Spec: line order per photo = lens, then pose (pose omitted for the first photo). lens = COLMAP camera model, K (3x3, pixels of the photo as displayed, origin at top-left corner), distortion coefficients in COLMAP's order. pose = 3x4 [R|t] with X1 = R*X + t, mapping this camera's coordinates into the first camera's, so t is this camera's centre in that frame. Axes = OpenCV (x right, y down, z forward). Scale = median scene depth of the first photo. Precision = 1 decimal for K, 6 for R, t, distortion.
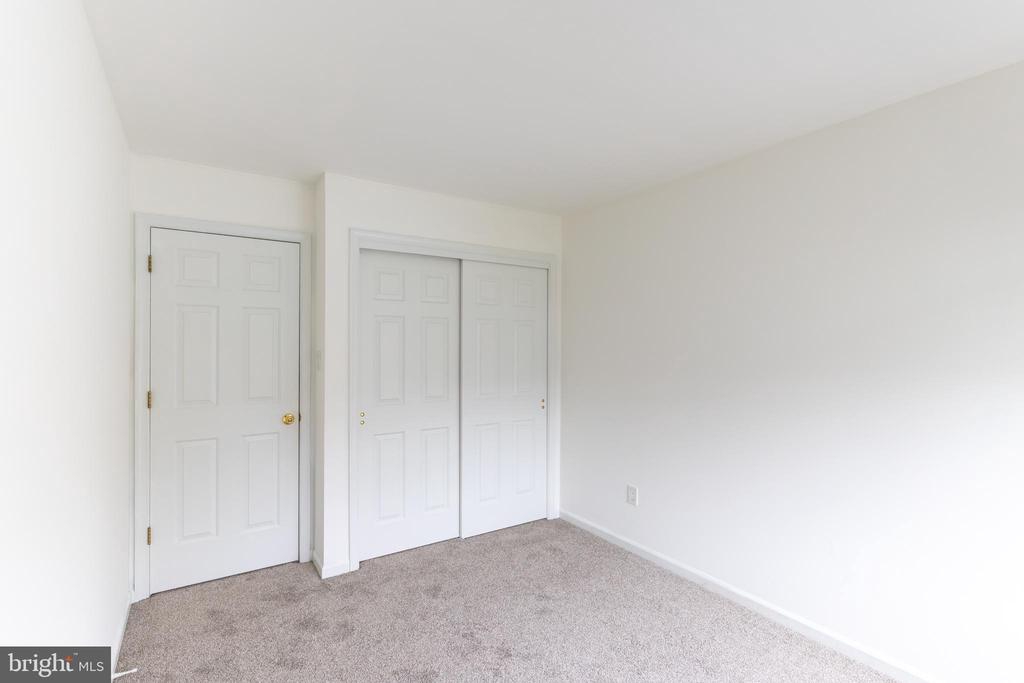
lens RADIAL K [[492.7, 0, 512.0], [0, 492.7, 341.5], [0, 0, 1]] dist [0.001198, 0.000744]
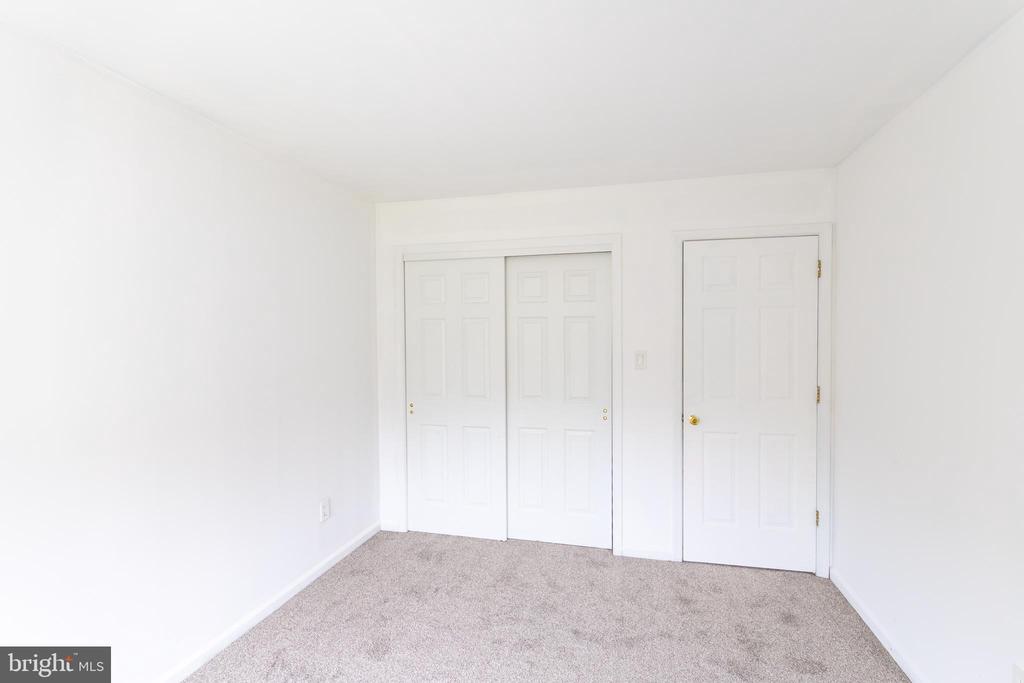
lens RADIAL K [[454.1, 0, 512.0], [0, 454.1, 341.5], [0, 0, 1]] dist [0.000224, 0.000101]
pose [[0.671664, -0.016059, -0.740682, 0.521062], [0.015794, 0.999848, -0.007356, 0.008093], [0.740688, -0.006757, 0.671815, 0.376229]]
